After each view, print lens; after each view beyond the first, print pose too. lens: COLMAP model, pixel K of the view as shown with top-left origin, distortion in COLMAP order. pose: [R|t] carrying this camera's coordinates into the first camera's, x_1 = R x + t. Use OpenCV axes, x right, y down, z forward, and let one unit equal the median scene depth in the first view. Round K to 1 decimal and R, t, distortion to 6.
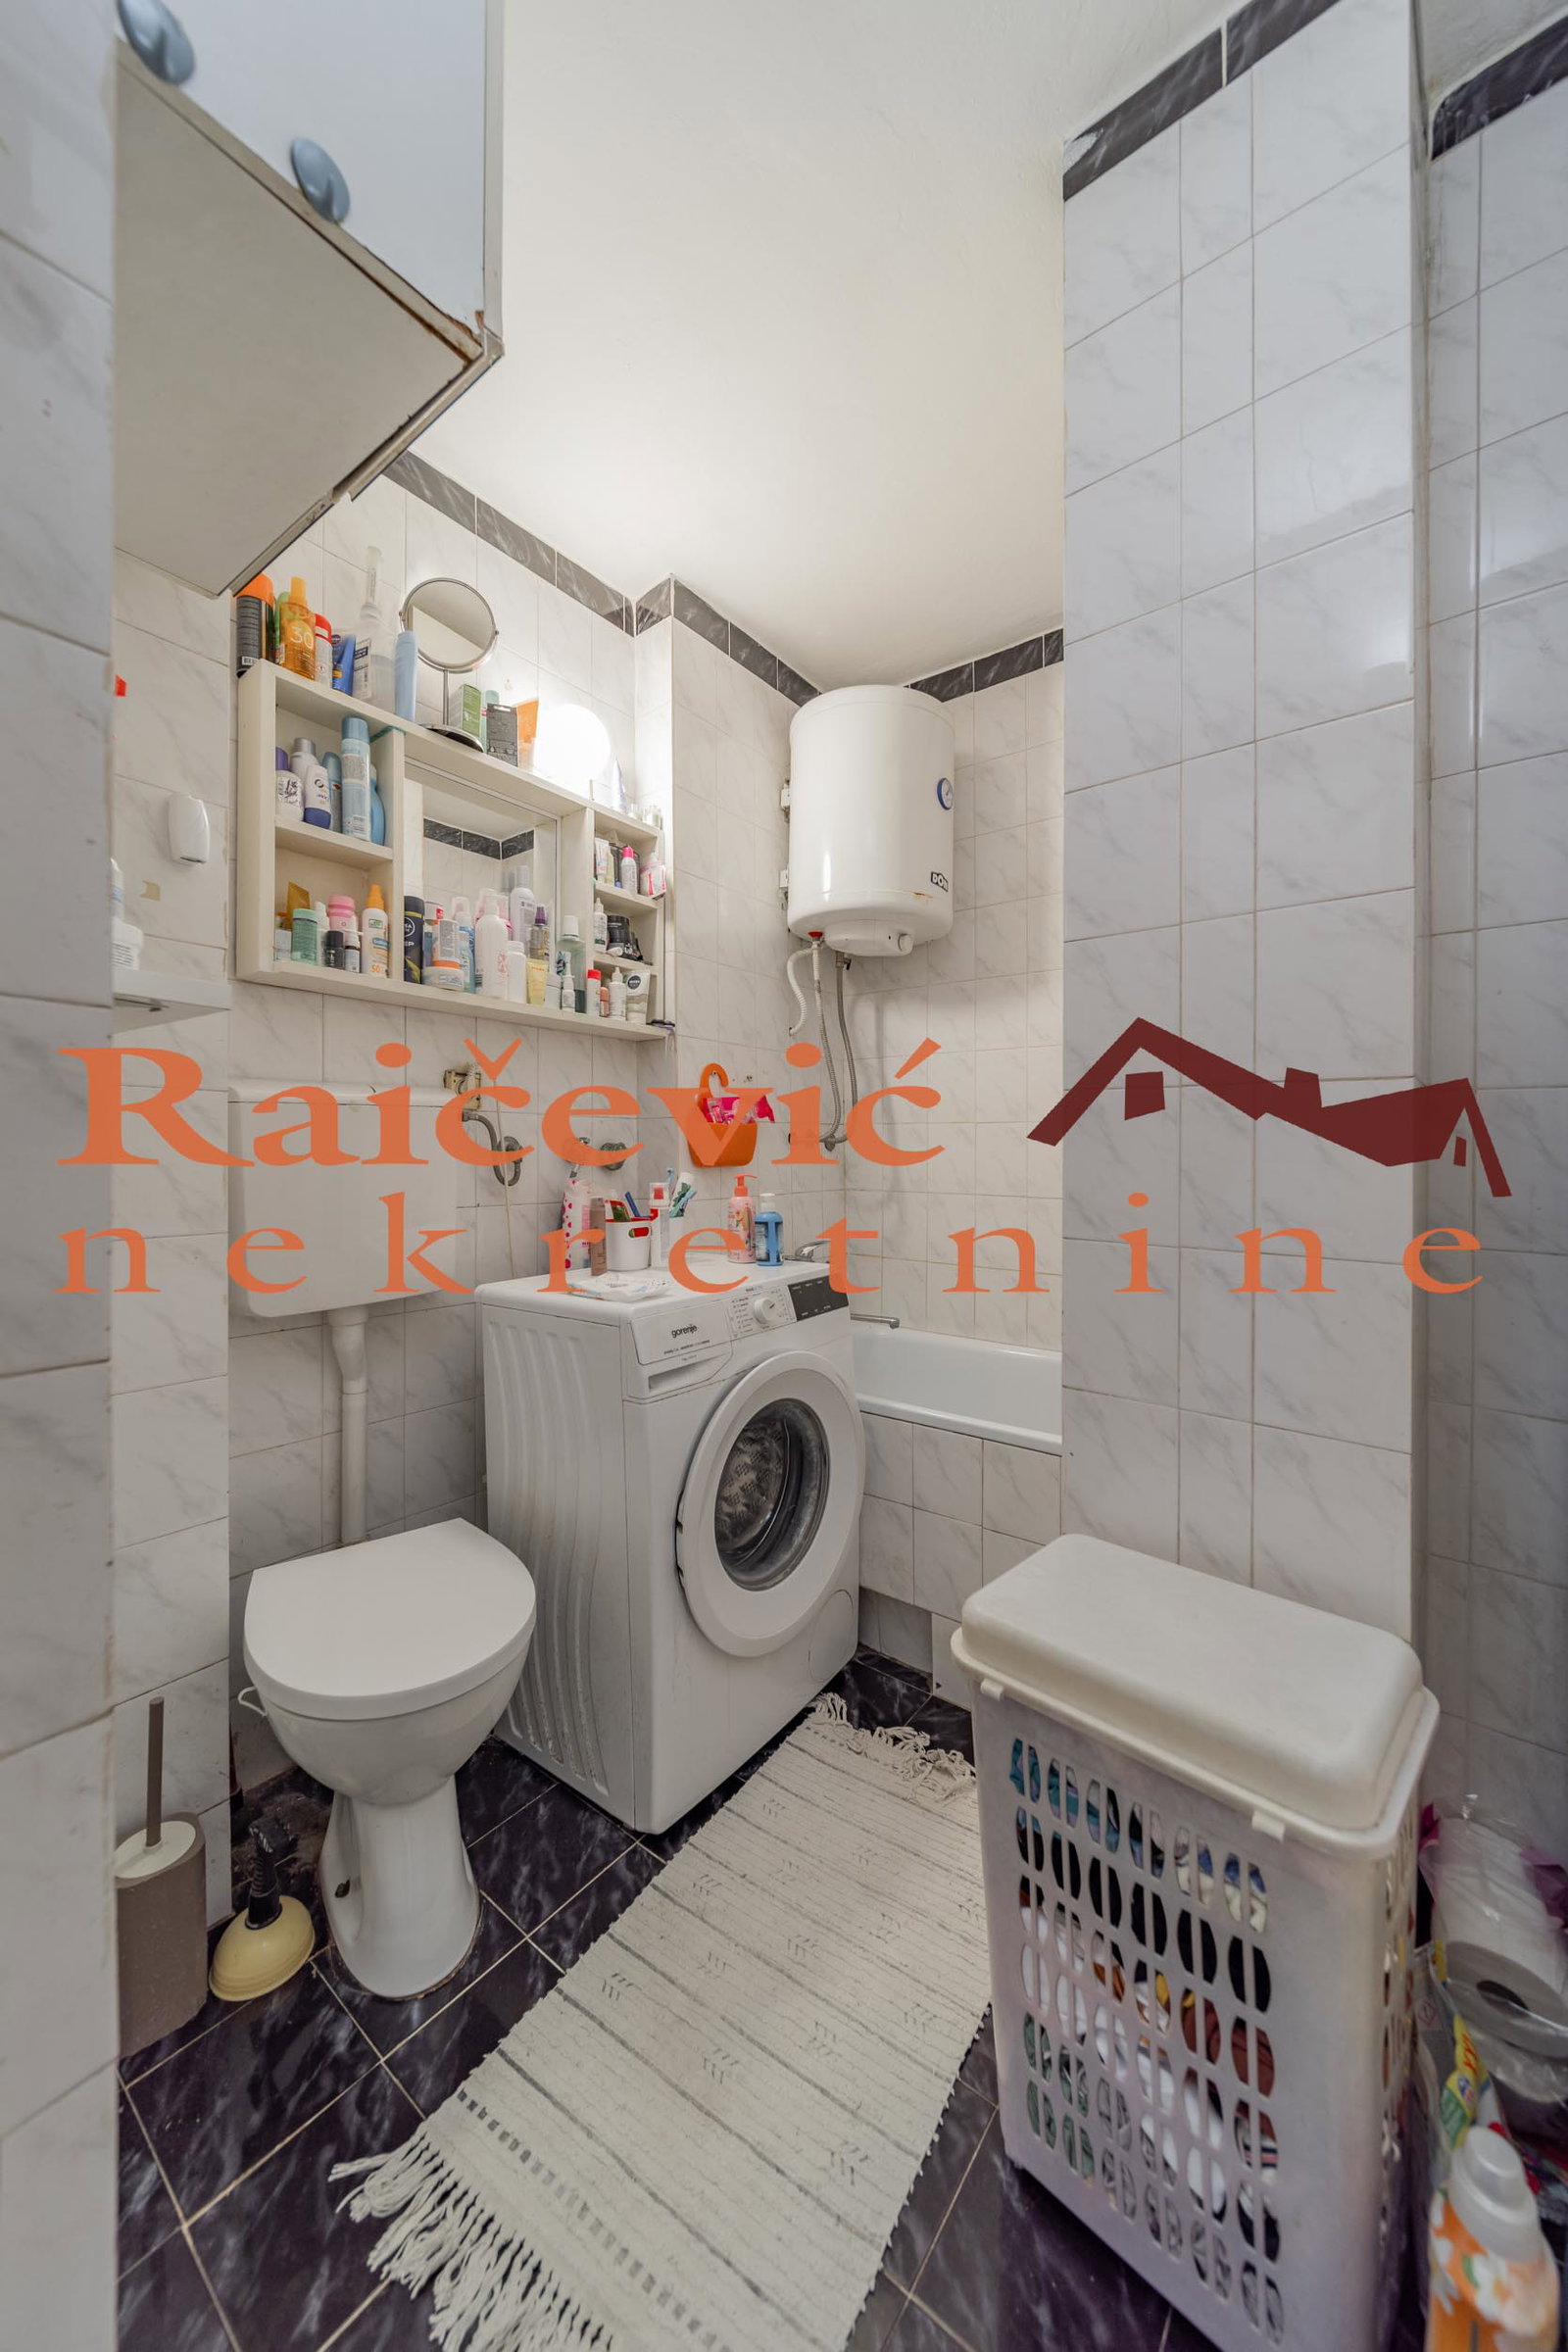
lens RADIAL K [[828.4, 0, 790.6], [0, 828.4, 1173.1], [0, 0, 1]] dist [0.001801, -0.001037]
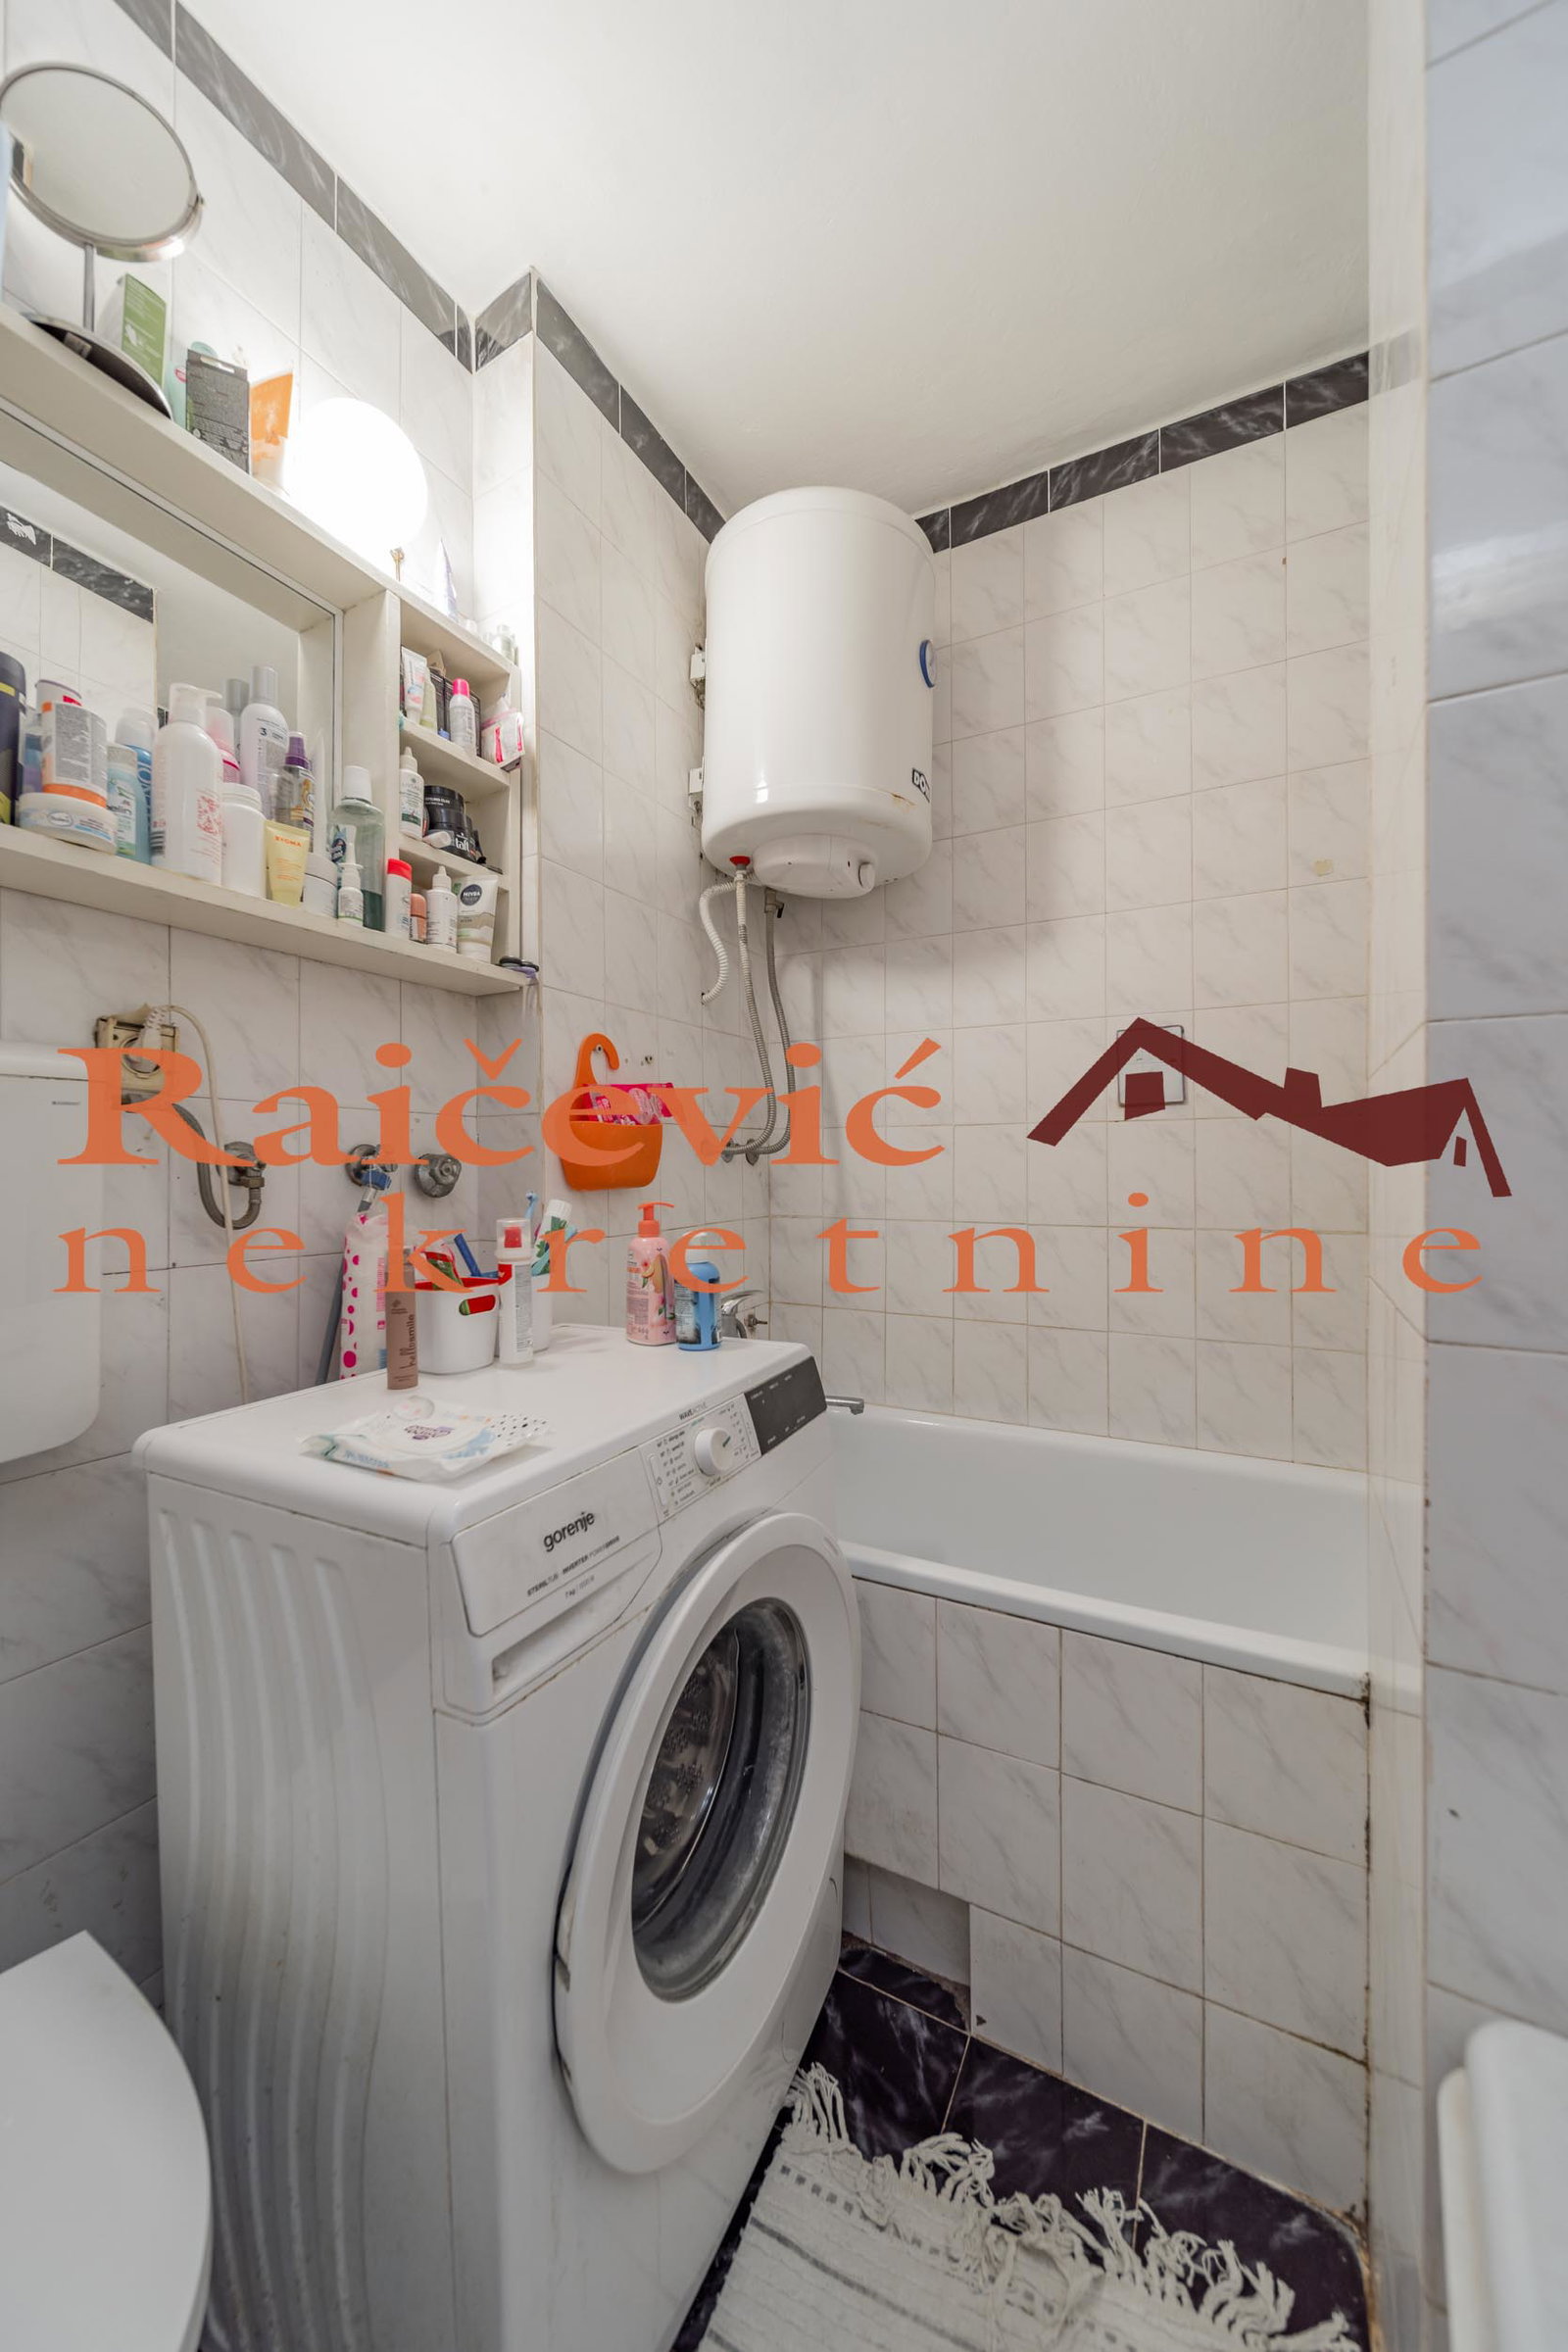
lens RADIAL K [[828.4, 0, 783.7], [0, 828.4, 1157.4], [0, 0, 1]] dist [0.001801, -0.001037]
pose [[0.986848, -0.006842, 0.161508, -0.062374], [0.013263, 0.999162, -0.038713, -0.006642], [-0.161108, 0.040346, 0.986112, 0.376848]]
